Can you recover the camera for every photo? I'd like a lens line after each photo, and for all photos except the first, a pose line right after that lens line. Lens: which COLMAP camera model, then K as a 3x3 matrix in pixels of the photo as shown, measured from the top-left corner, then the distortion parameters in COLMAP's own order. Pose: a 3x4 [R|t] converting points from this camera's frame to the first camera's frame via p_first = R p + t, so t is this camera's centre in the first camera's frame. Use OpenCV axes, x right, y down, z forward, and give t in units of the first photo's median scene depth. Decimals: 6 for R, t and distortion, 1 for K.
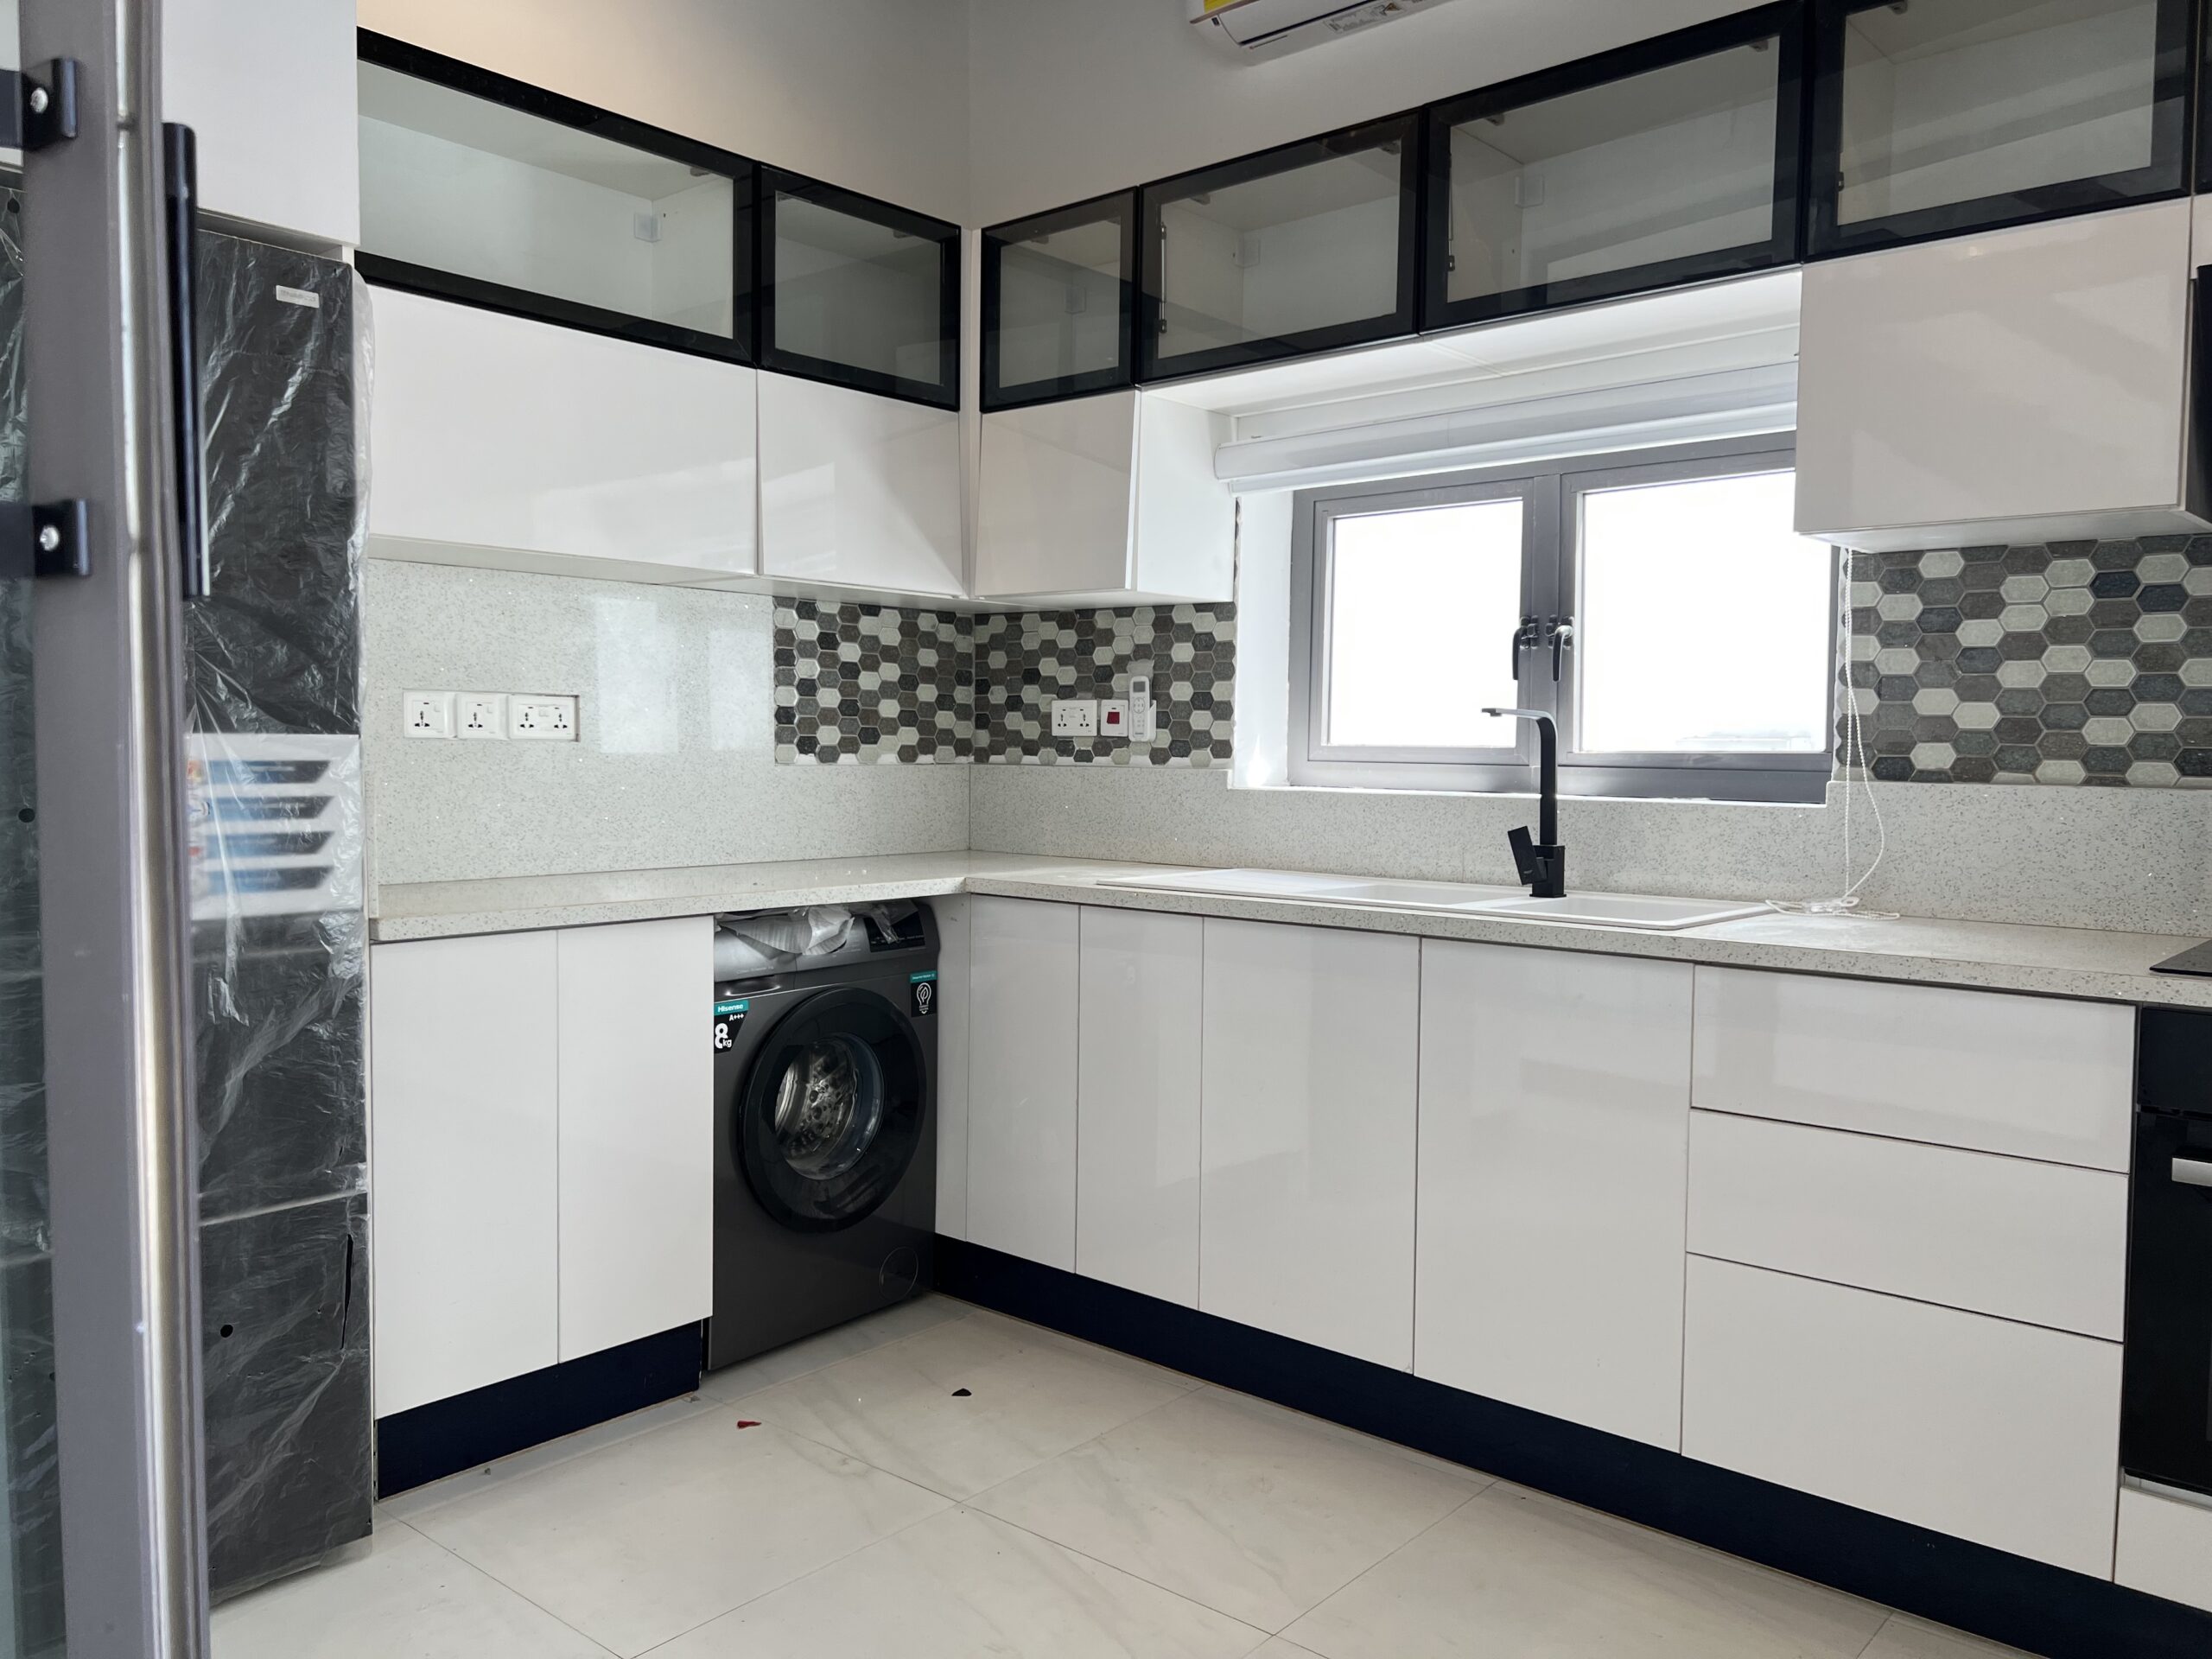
lens RADIAL K [[1665.7, 0, 1109.5], [0, 1665.7, 840.1], [0, 0, 1]] dist [0.055968, -0.059012]
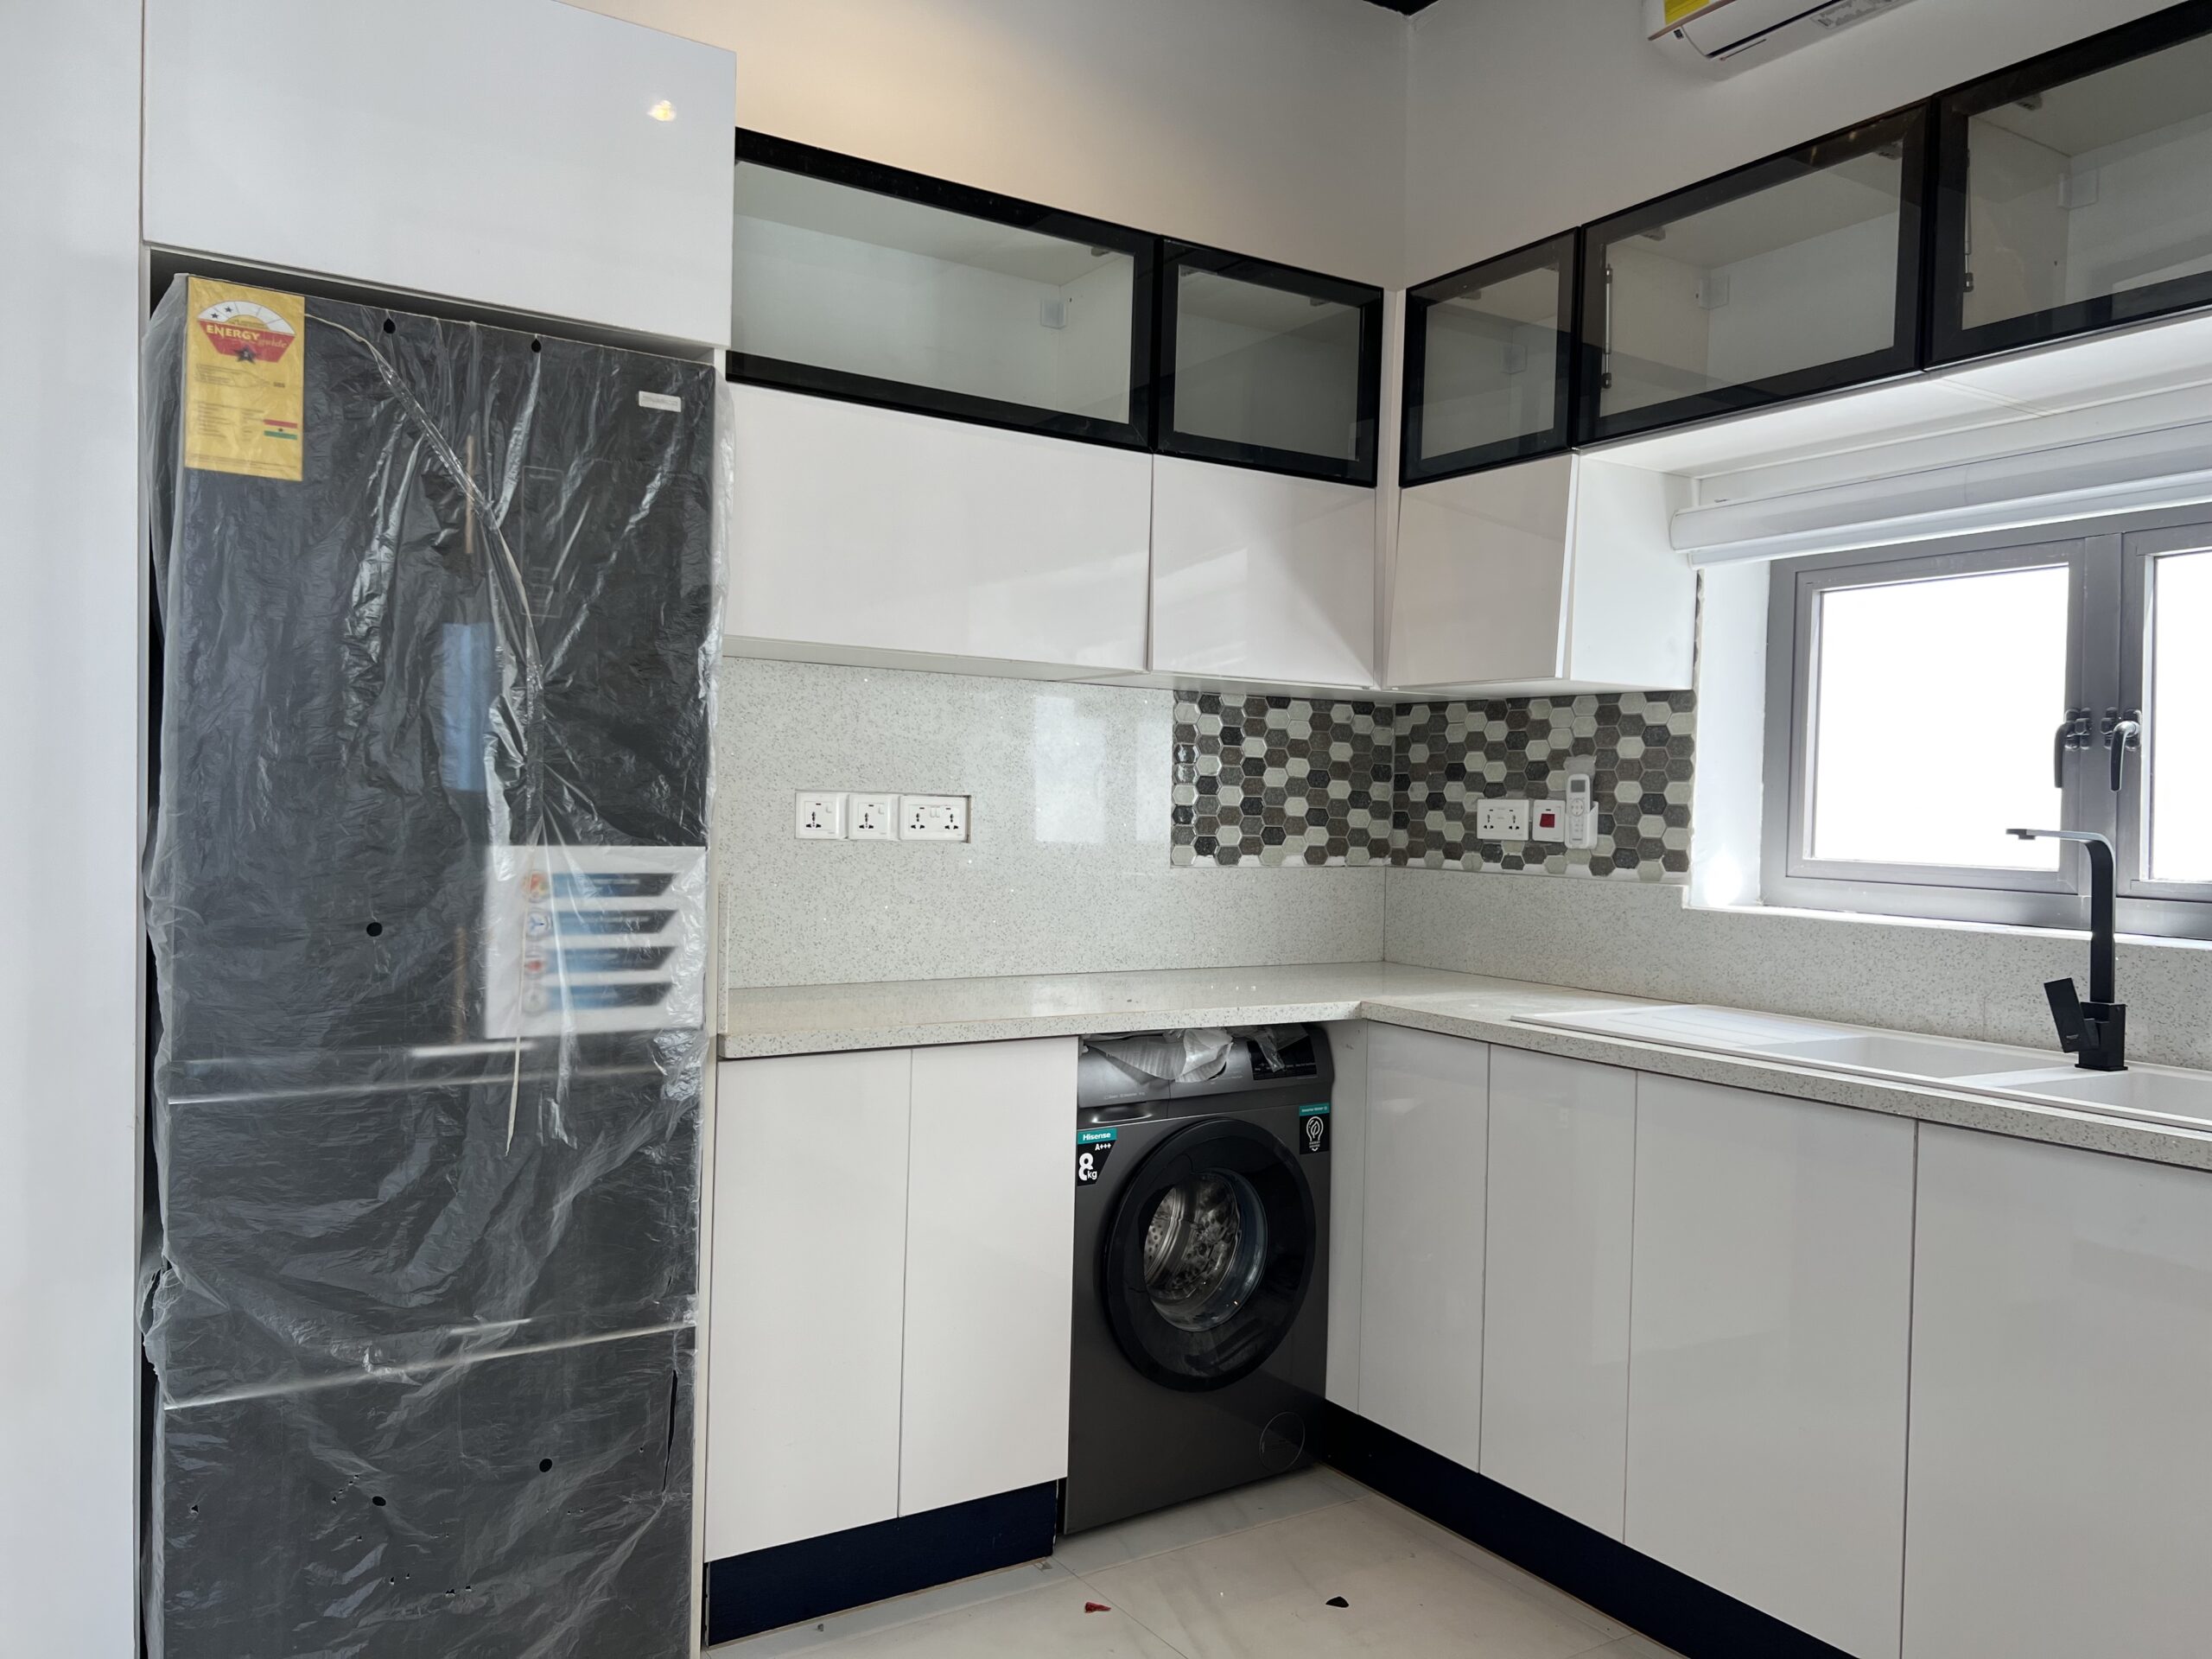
lens RADIAL K [[1665.7, 0, 1115.7], [0, 1665.7, 833.5], [0, 0, 1]] dist [0.055968, -0.059012]
pose [[0.960566, 0.017143, -0.277523, 0.035525], [-0.030367, 0.998595, -0.043422, -0.026868], [0.276389, 0.050137, 0.959737, 0.107580]]
